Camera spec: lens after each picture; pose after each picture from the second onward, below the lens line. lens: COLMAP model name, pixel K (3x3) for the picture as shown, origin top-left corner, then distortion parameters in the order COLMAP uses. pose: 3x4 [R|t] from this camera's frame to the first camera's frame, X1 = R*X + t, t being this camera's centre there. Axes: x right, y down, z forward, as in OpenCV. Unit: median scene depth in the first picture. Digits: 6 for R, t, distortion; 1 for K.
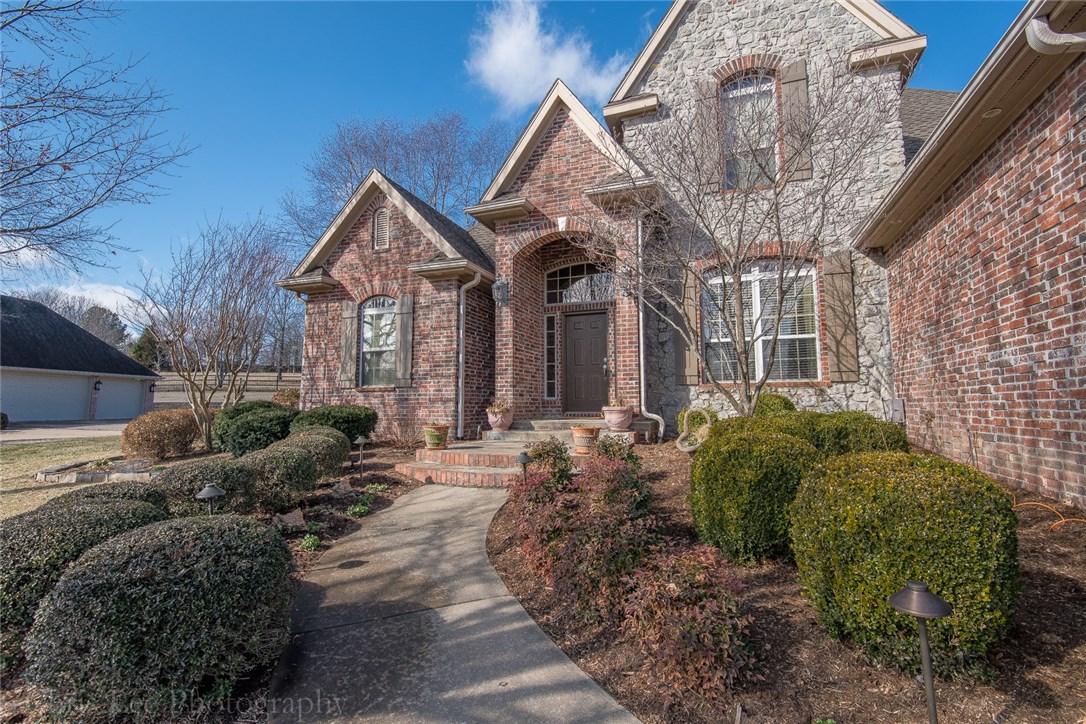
lens RADIAL K [[494.4, 0, 547.8], [0, 494.4, 358.3], [0, 0, 1]] dist [0.011692, -0.003661]
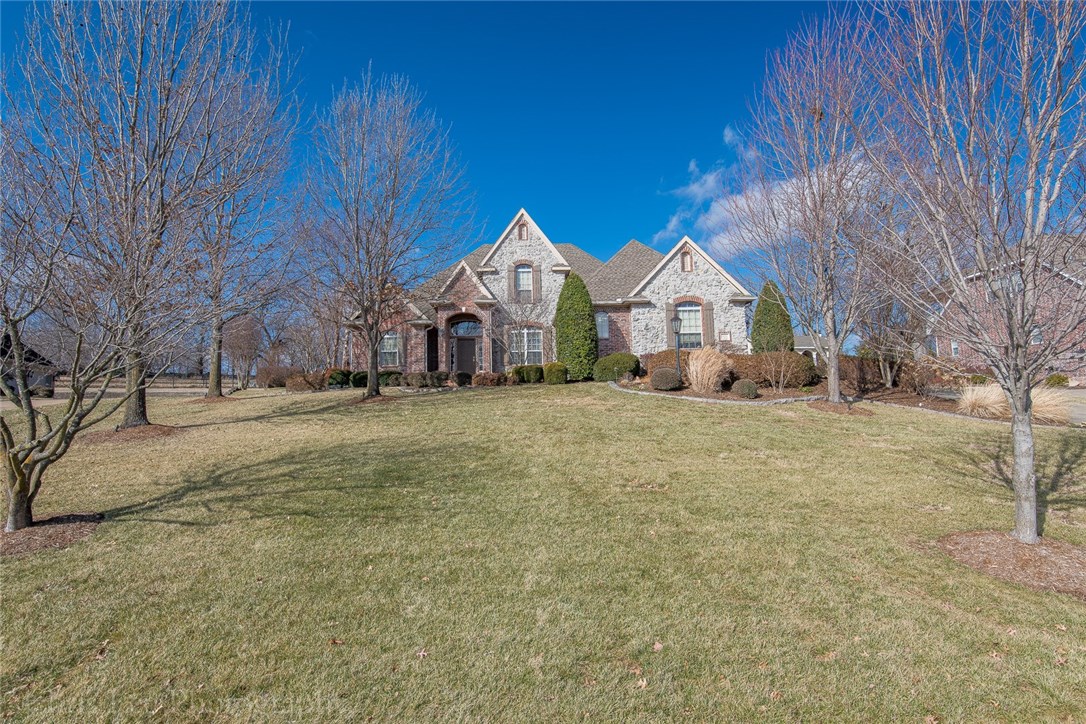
lens RADIAL K [[607.3, 0, 541.9], [0, 607.3, 364.1], [0, 0, 1]] dist [-0.001164, -0.000026]
pose [[0.916780, 0.019306, 0.398925, -0.941075], [-0.014190, 0.999775, -0.015772, 0.093330], [-0.399140, 0.008798, 0.916848, -2.381782]]
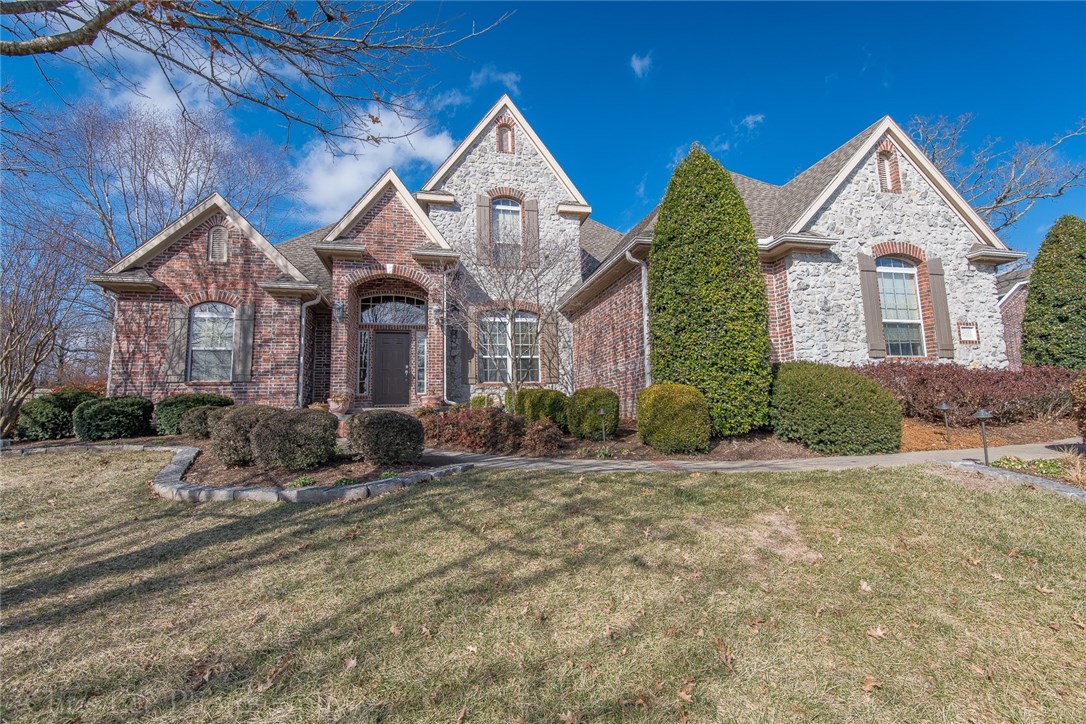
lens RADIAL K [[494.4, 0, 549.7], [0, 494.4, 361.8], [0, 0, 1]] dist [0.011692, -0.003661]
pose [[0.819756, 0.049469, 0.570573, -0.382894], [-0.027625, 0.998518, -0.046882, 0.047381], [-0.572047, 0.022670, 0.819908, -0.411999]]
